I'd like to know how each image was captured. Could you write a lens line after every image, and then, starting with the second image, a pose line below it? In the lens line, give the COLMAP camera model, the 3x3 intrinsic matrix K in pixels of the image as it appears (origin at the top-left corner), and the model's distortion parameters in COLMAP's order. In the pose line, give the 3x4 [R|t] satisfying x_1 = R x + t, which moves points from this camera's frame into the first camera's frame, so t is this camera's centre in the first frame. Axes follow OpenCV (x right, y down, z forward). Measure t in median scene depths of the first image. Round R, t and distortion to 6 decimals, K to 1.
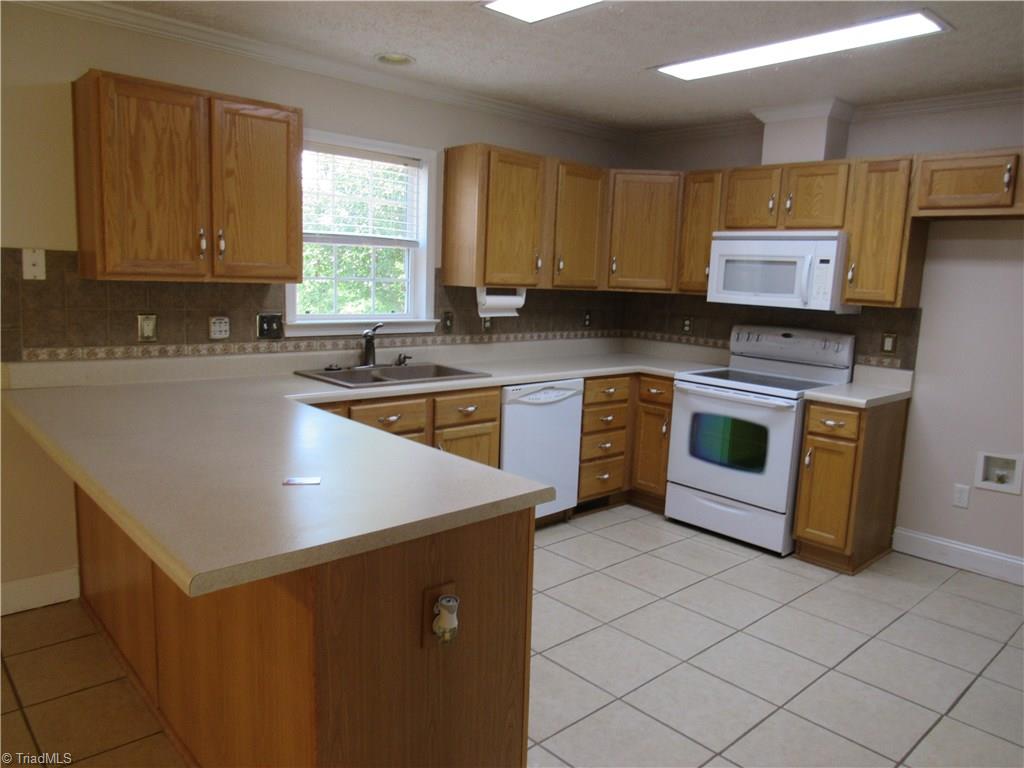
lens RADIAL K [[733.7, 0, 512.0], [0, 733.7, 384.0], [0, 0, 1]] dist [-0.022797, 0.001530]
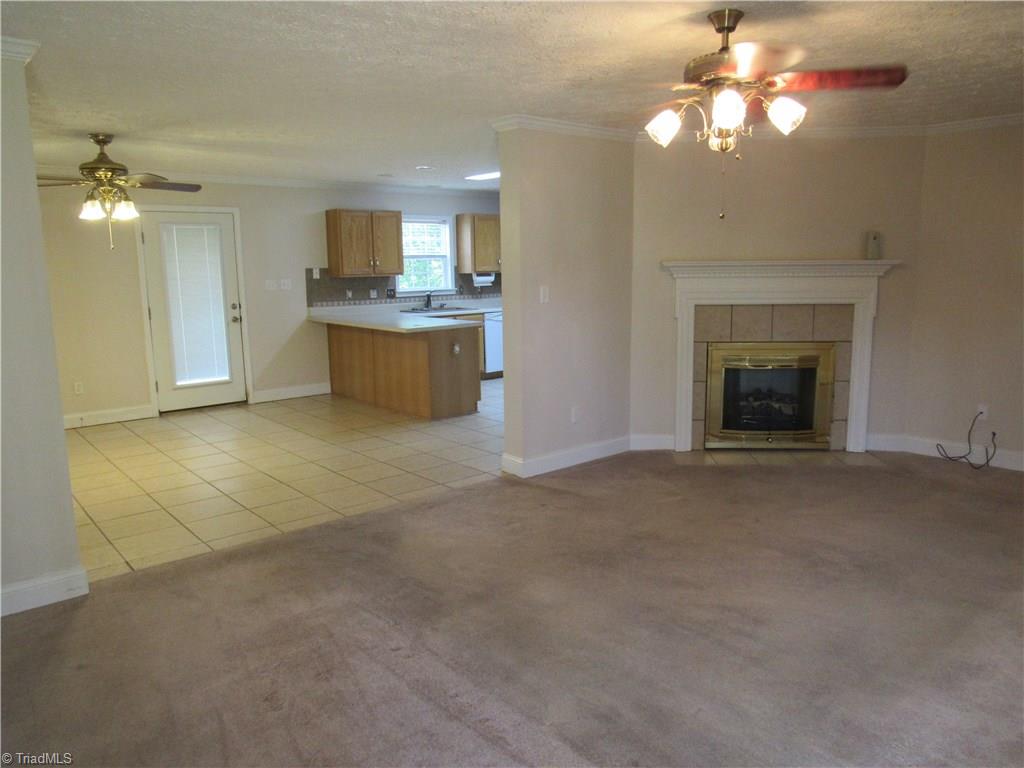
lens RADIAL K [[733.7, 0, 512.0], [0, 733.7, 384.0], [0, 0, 1]] dist [-0.022797, 0.001530]
pose [[0.997496, -0.048248, -0.051717, 0.185472], [0.048988, 0.998713, 0.013125, 0.199416], [0.051017, -0.015626, 0.998576, -1.359557]]
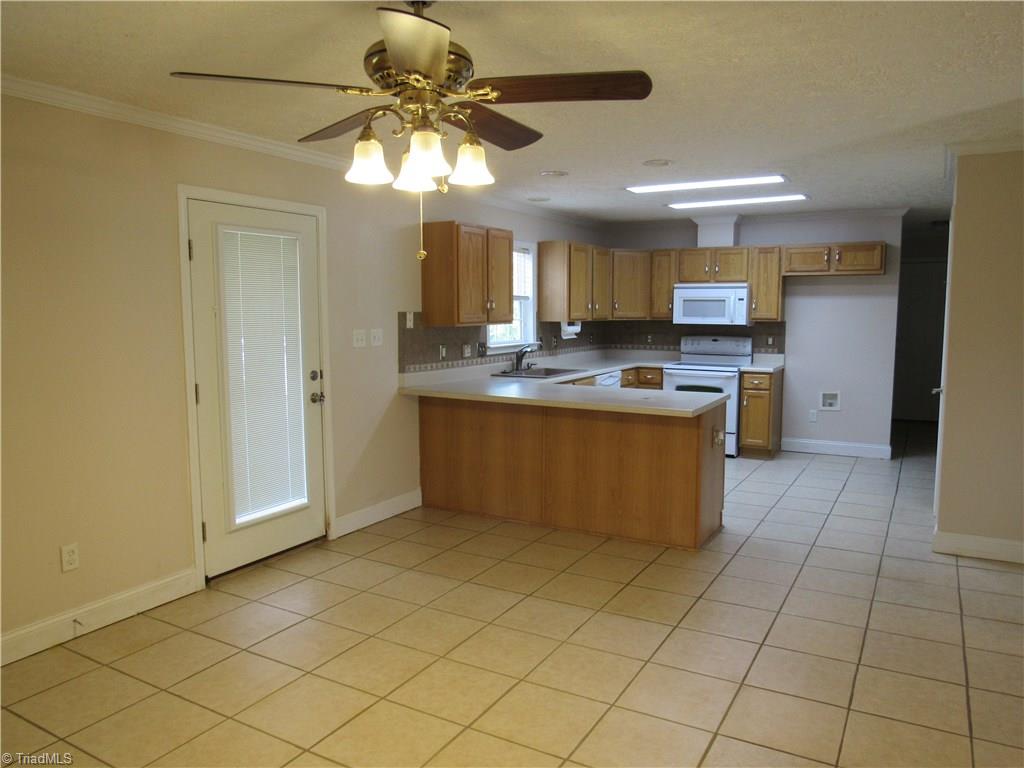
lens RADIAL K [[733.7, 0, 512.0], [0, 733.7, 384.0], [0, 0, 1]] dist [-0.022797, 0.001530]
pose [[0.952976, -0.073179, 0.294076, -0.690139], [0.085004, 0.995998, -0.027615, 0.051933], [-0.290878, 0.051314, 0.955383, -0.613768]]
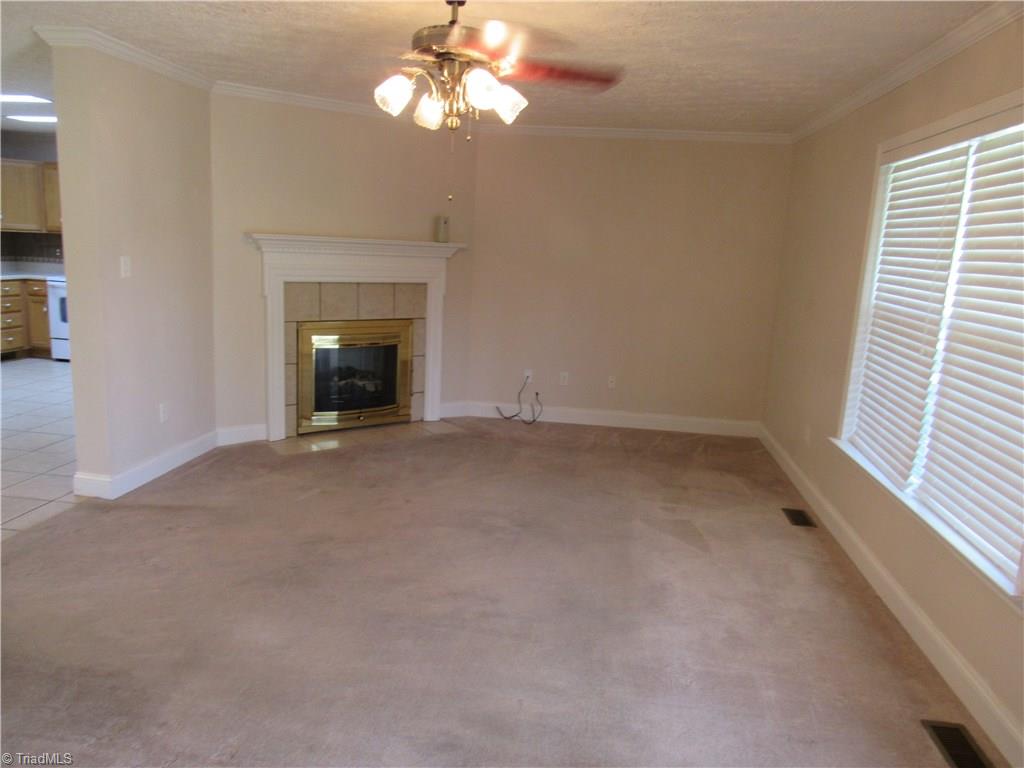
lens RADIAL K [[733.7, 0, 512.0], [0, 733.7, 384.0], [0, 0, 1]] dist [-0.022797, 0.001530]
pose [[0.768544, -0.122663, 0.627928, -0.057792], [0.075294, 0.991970, 0.101621, 0.162013], [-0.635351, -0.030821, 0.771608, -1.205398]]
